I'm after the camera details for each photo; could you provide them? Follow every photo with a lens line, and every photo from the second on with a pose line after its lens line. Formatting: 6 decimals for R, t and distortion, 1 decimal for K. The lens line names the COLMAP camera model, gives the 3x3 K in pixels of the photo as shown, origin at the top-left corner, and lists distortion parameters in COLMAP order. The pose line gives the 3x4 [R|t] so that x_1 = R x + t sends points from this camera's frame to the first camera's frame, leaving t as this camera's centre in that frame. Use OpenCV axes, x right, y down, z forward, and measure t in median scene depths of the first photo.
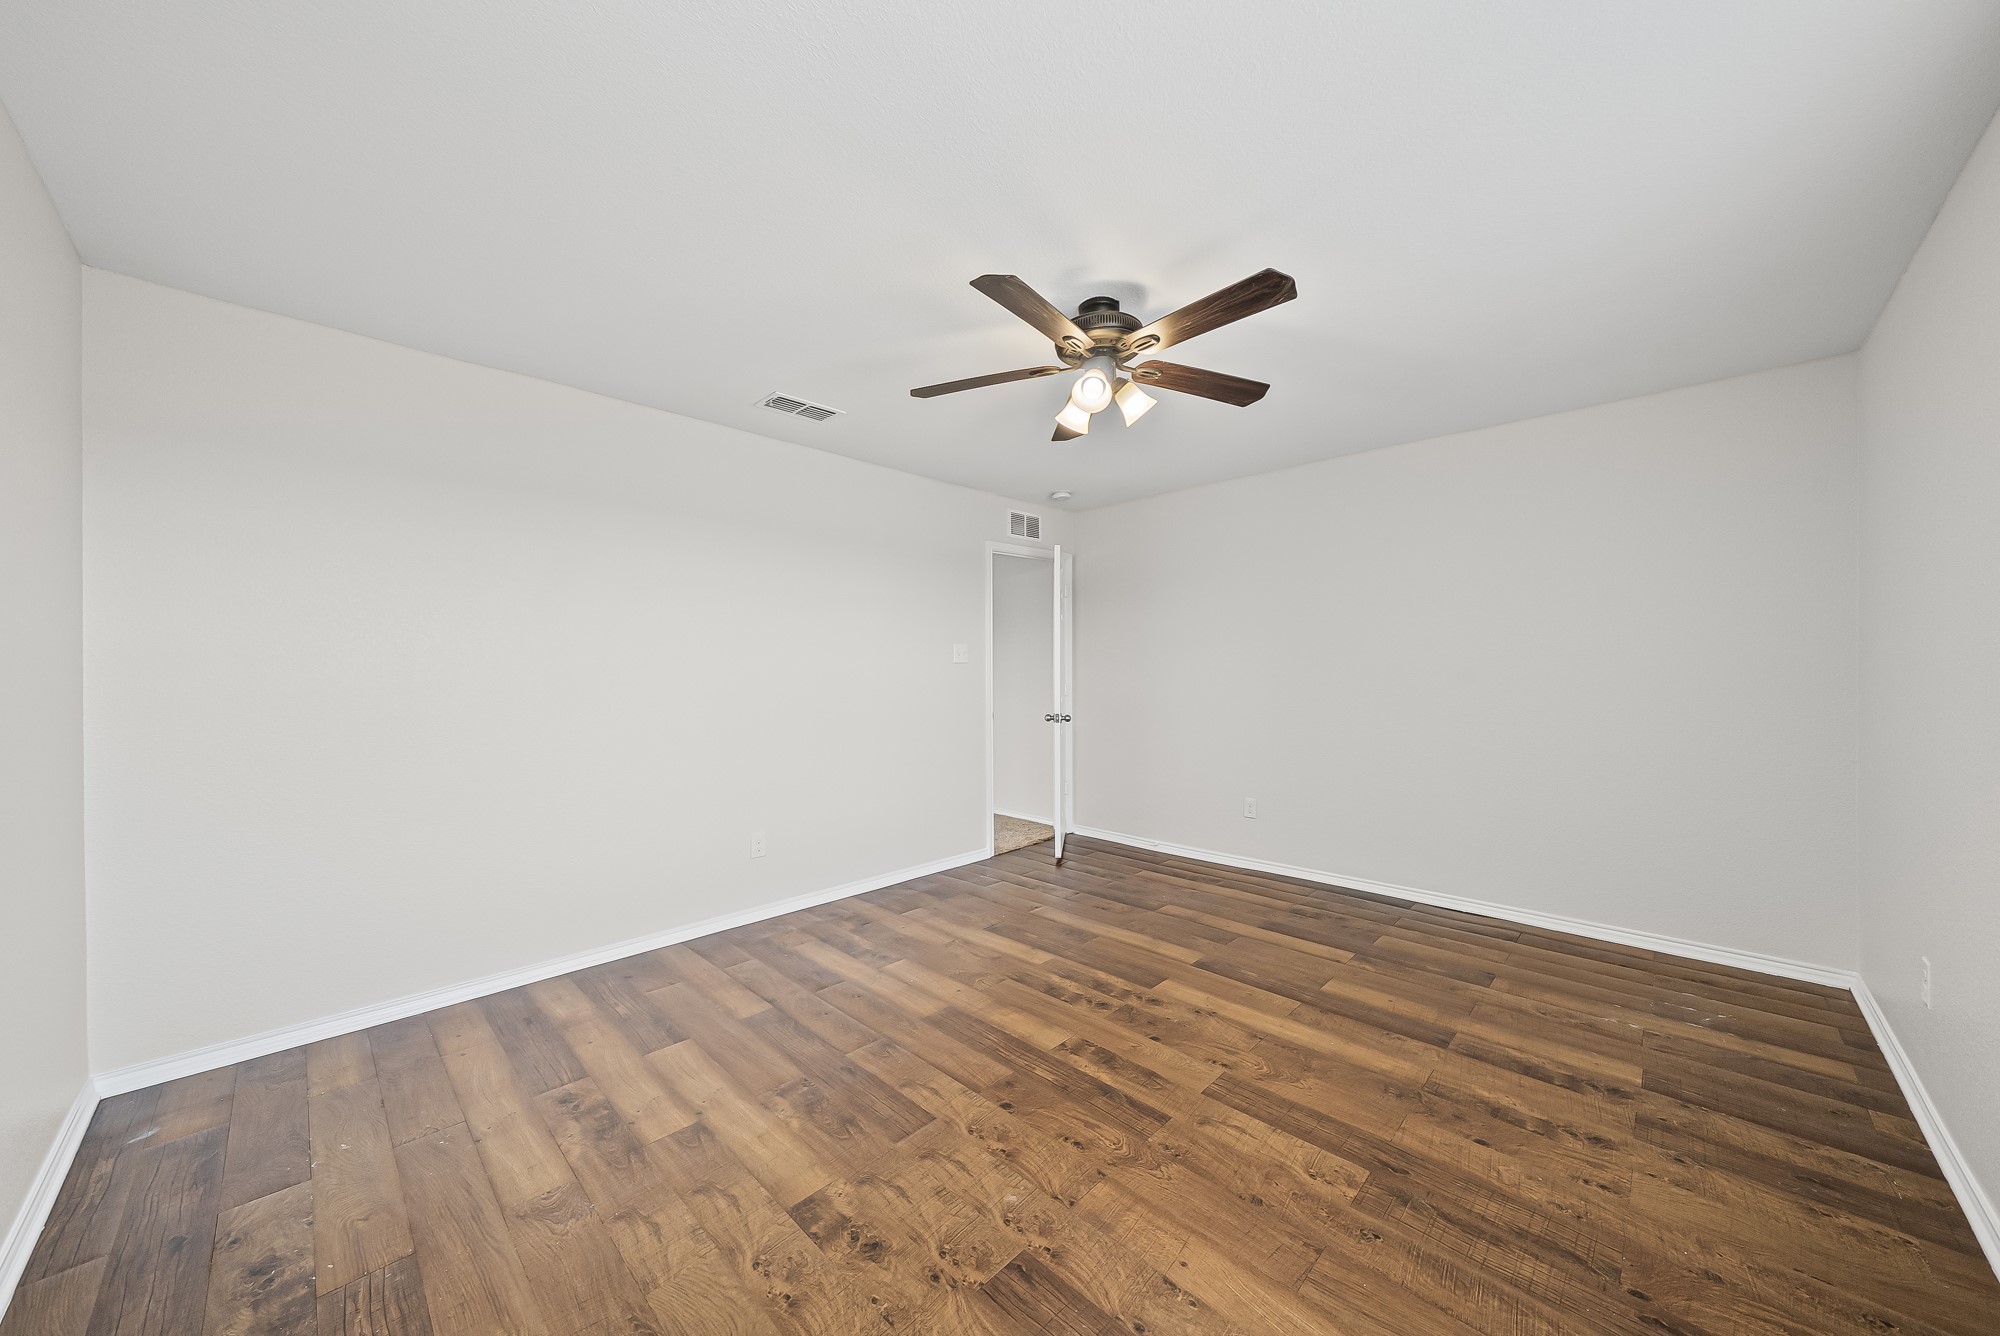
lens RADIAL K [[692.2, 0, 989.3], [0, 692.2, 663.6], [0, 0, 1]] dist [-0.003222, -0.000201]
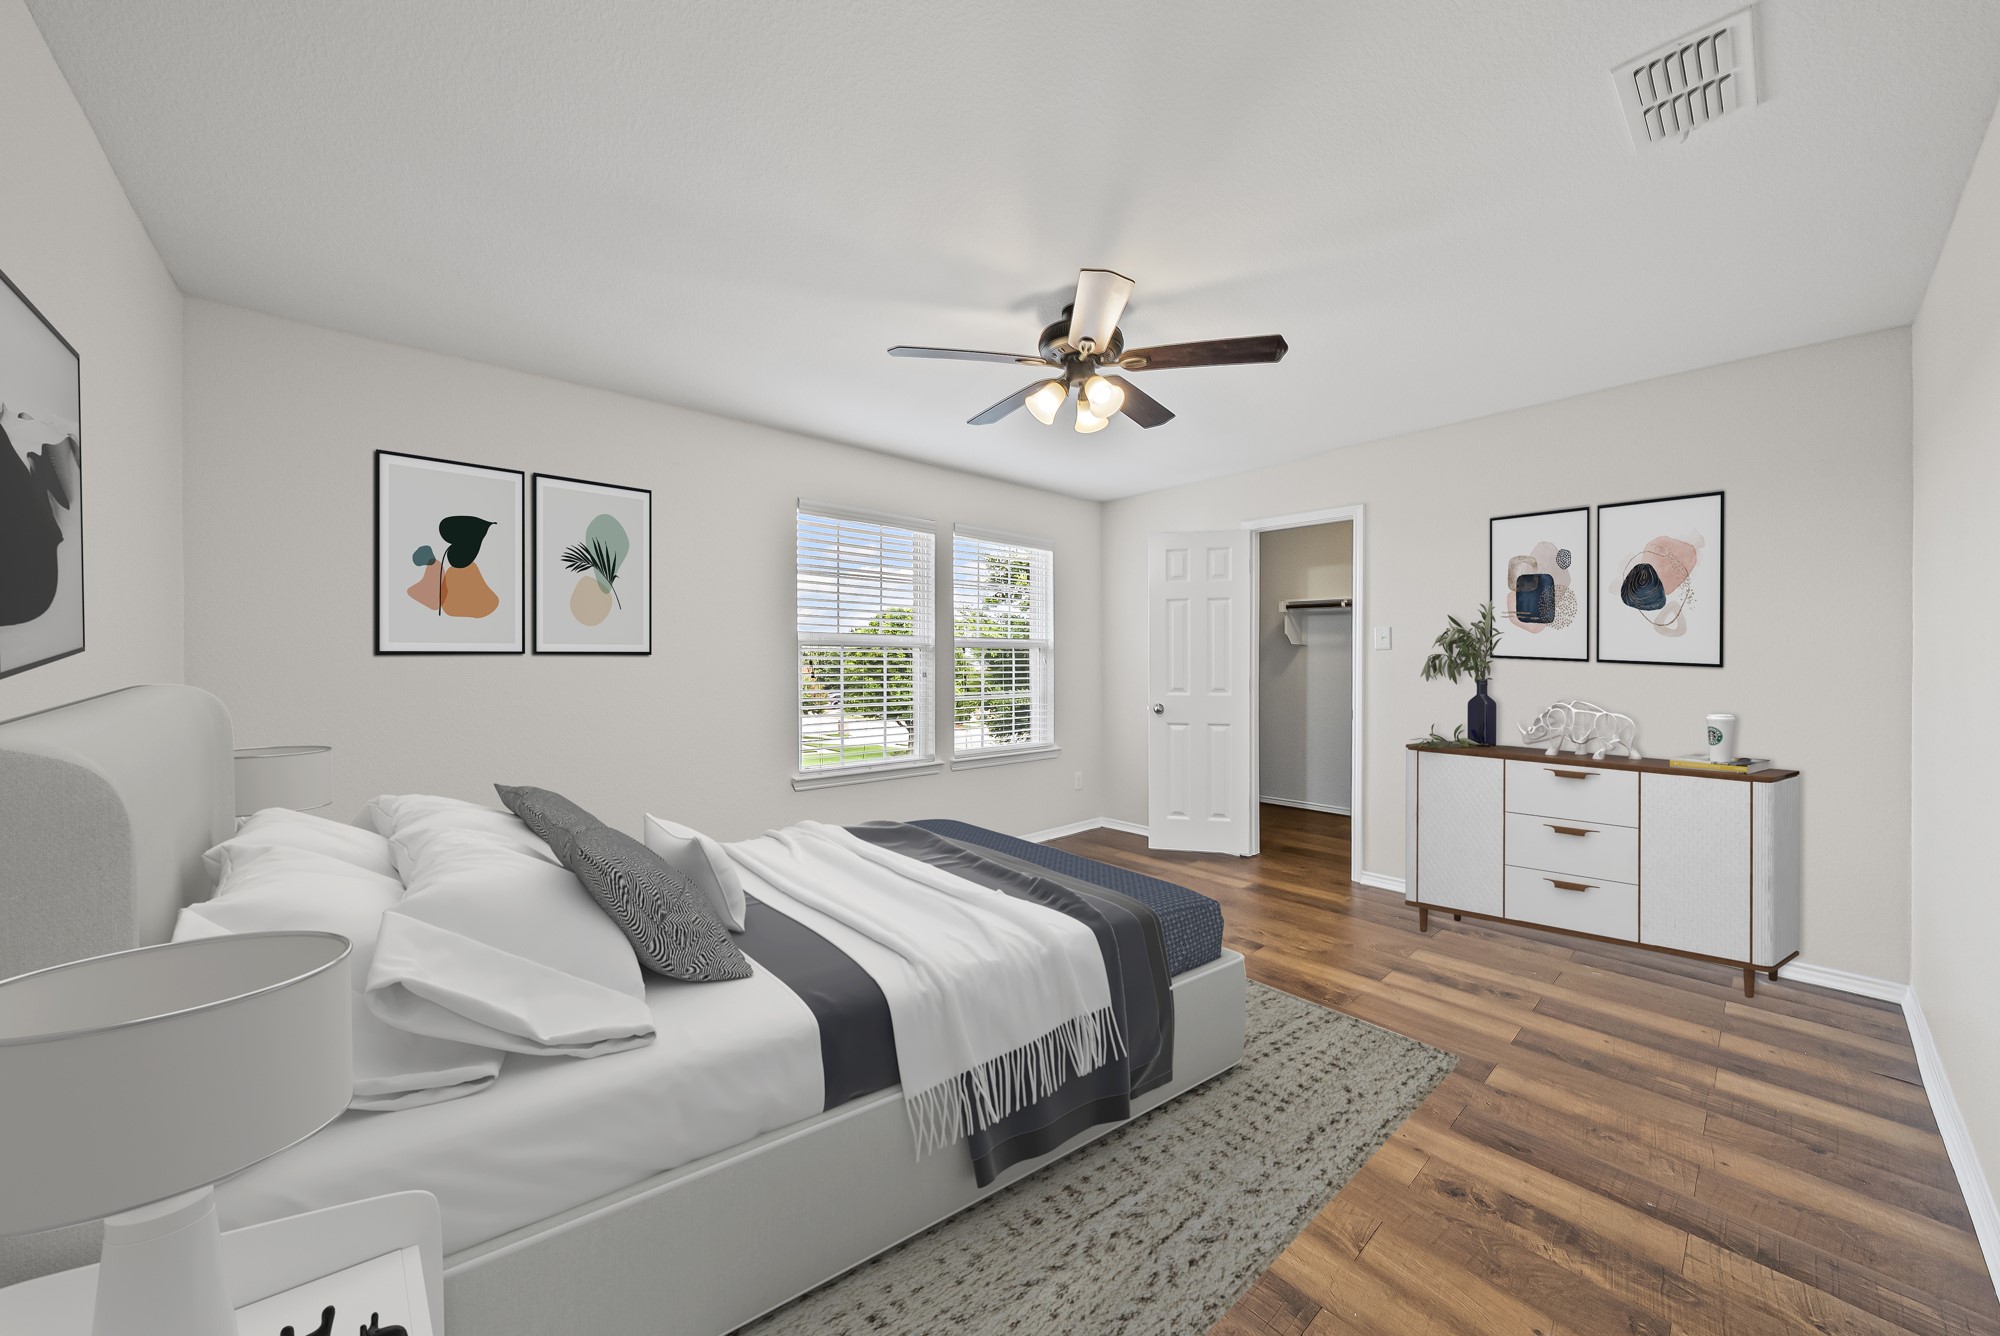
lens RADIAL K [[692.2, 0, 989.3], [0, 692.2, 663.6], [0, 0, 1]] dist [-0.003222, -0.000201]
pose [[-0.997048, 0.004159, 0.076669, 0.241894], [0.004149, 0.999991, -0.000288, 0.009098], [-0.076670, 0.000031, -0.997057, 2.251027]]
